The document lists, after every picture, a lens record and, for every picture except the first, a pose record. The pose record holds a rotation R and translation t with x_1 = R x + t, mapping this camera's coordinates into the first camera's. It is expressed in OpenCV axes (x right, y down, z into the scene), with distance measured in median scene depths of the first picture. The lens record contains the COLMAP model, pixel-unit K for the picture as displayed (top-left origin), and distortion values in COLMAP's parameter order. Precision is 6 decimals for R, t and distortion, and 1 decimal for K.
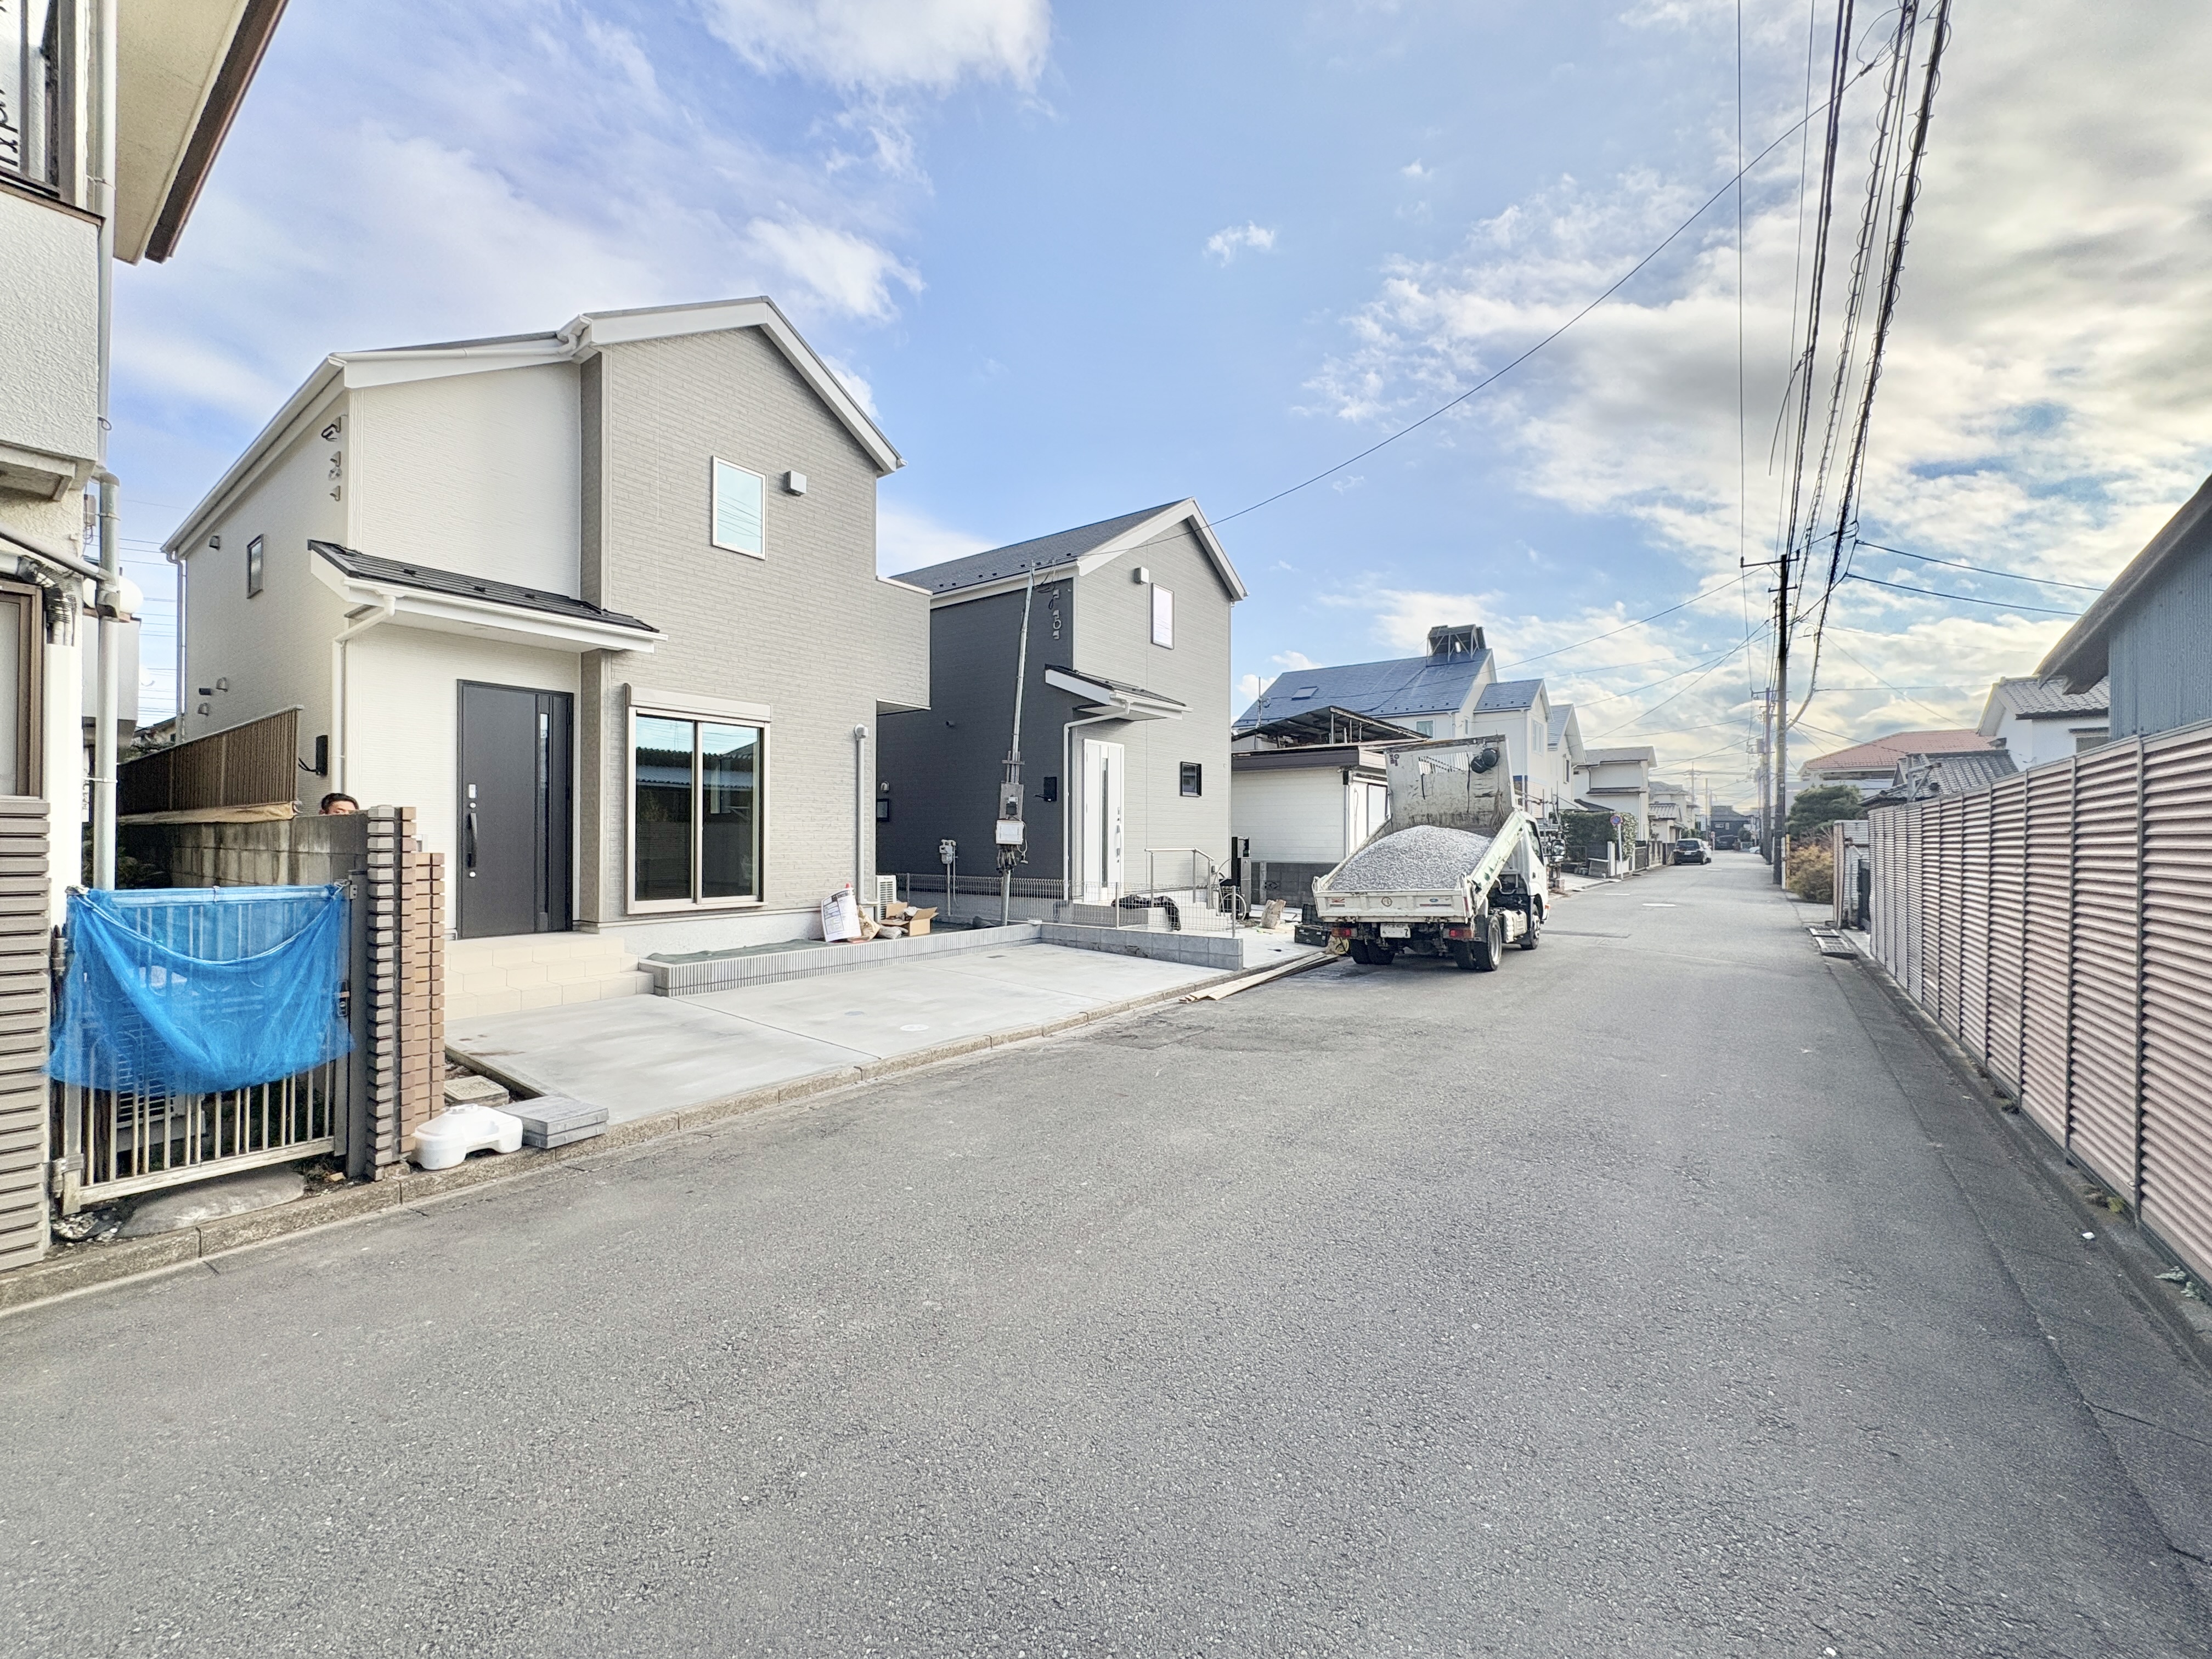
lens RADIAL K [[878.7, 0, 1104.4], [0, 878.7, 836.0], [0, 0, 1]] dist [-0.001832, 0.001743]
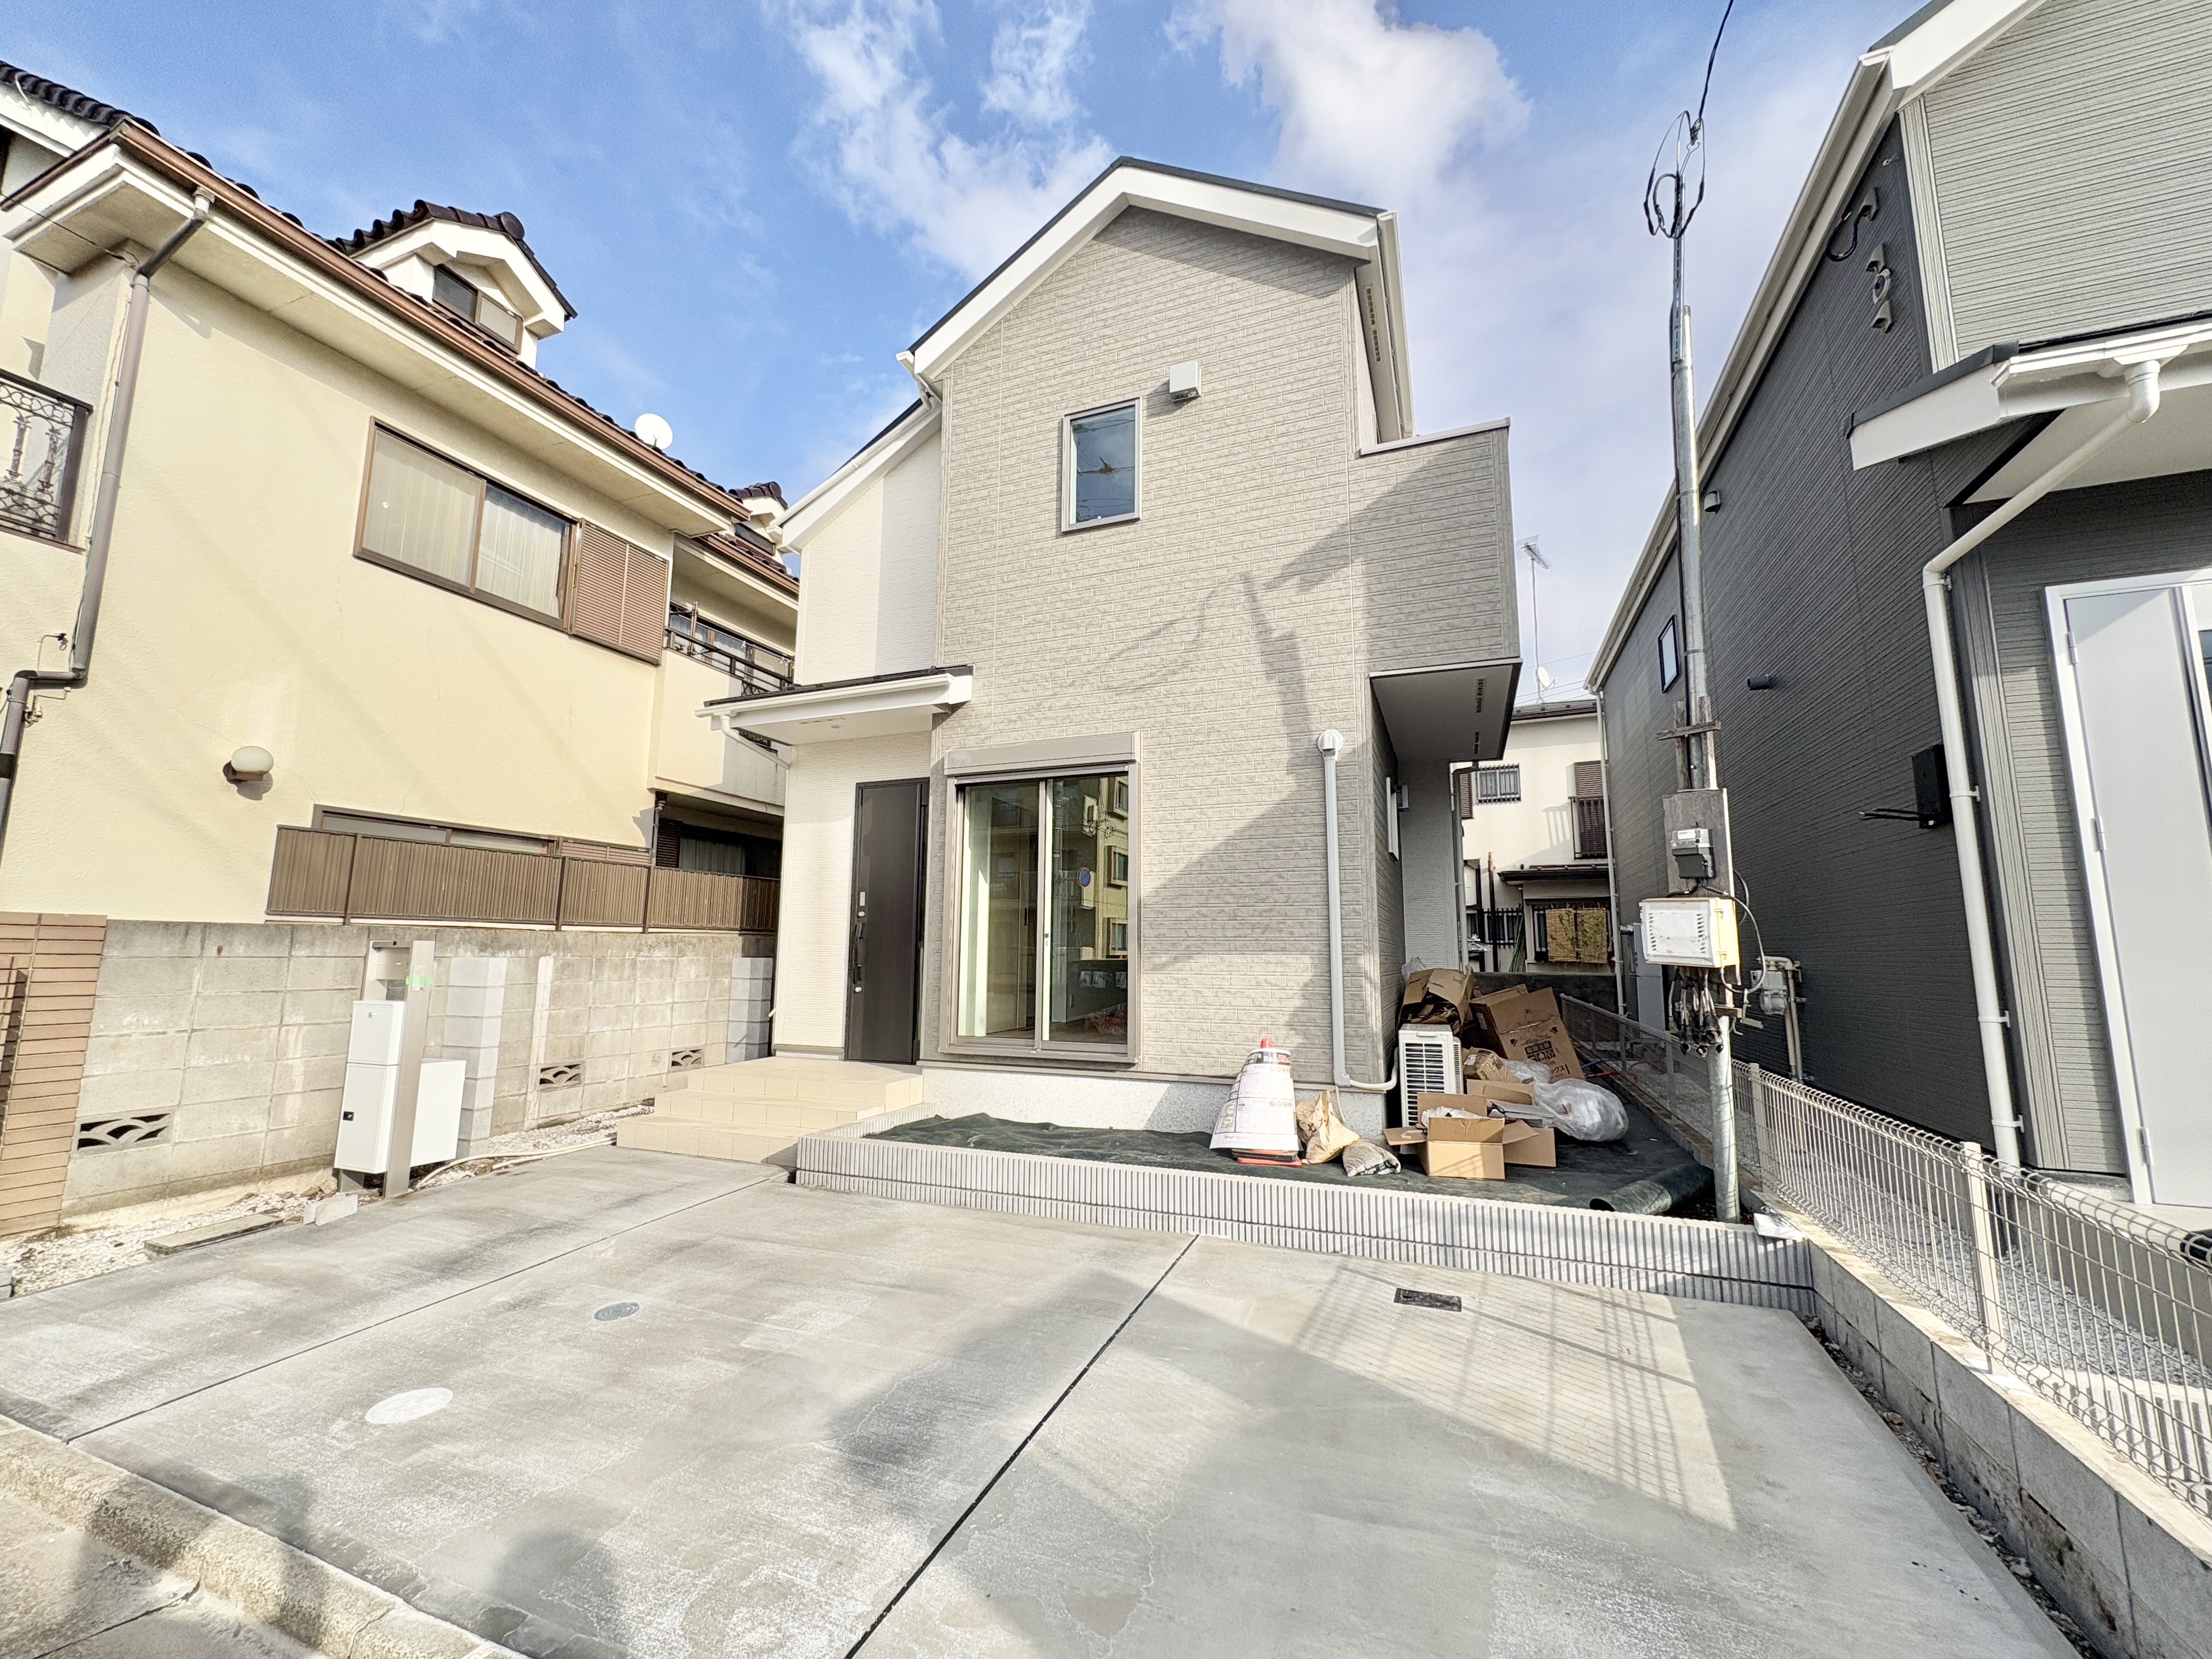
lens RADIAL K [[878.7, 0, 1105.7], [0, 878.7, 833.3], [0, 0, 1]] dist [-0.001832, 0.001743]
pose [[0.253627, -0.134492, -0.957907, 0.169463], [-0.003104, 0.990169, -0.139843, 0.006225], [0.967297, 0.038441, 0.250716, 0.691373]]
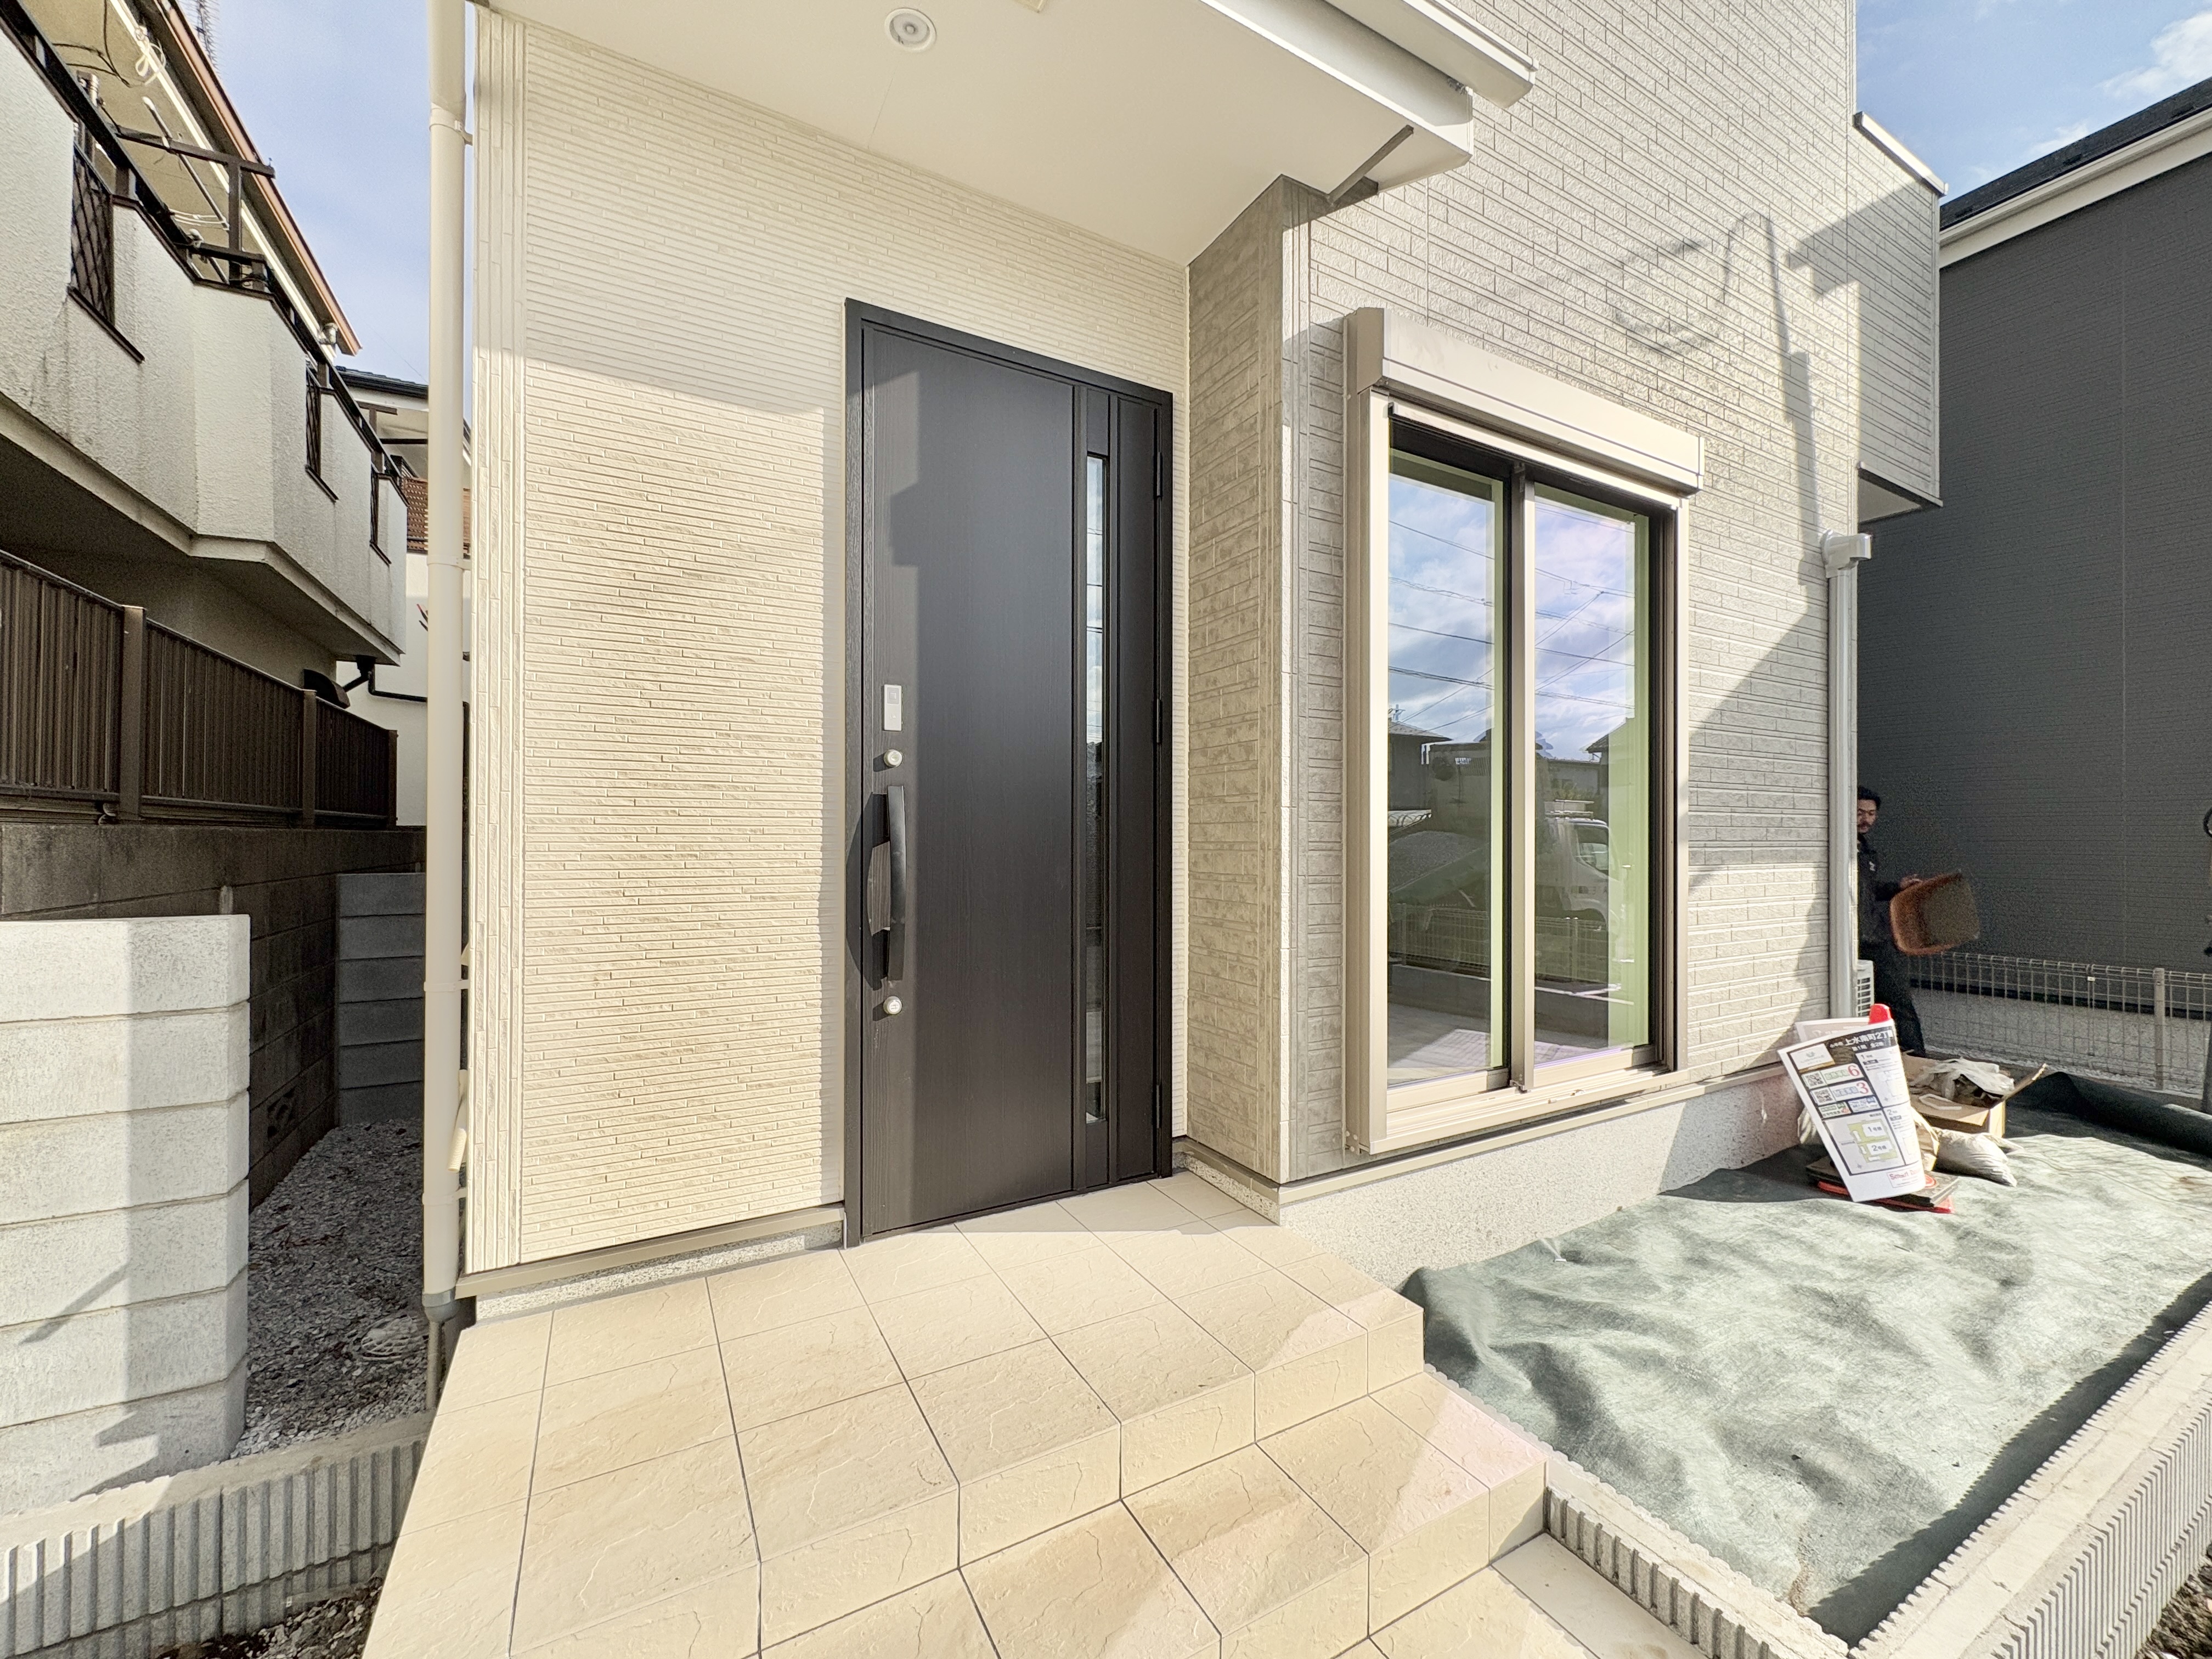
lens RADIAL K [[878.7, 0, 1110.7], [0, 878.7, 831.1], [0, 0, 1]] dist [-0.001832, 0.001743]
pose [[0.913805, -0.002102, -0.406147, -0.370562], [0.001027, 0.999995, -0.002864, -0.007624], [0.406151, 0.002200, 0.913803, 0.527430]]
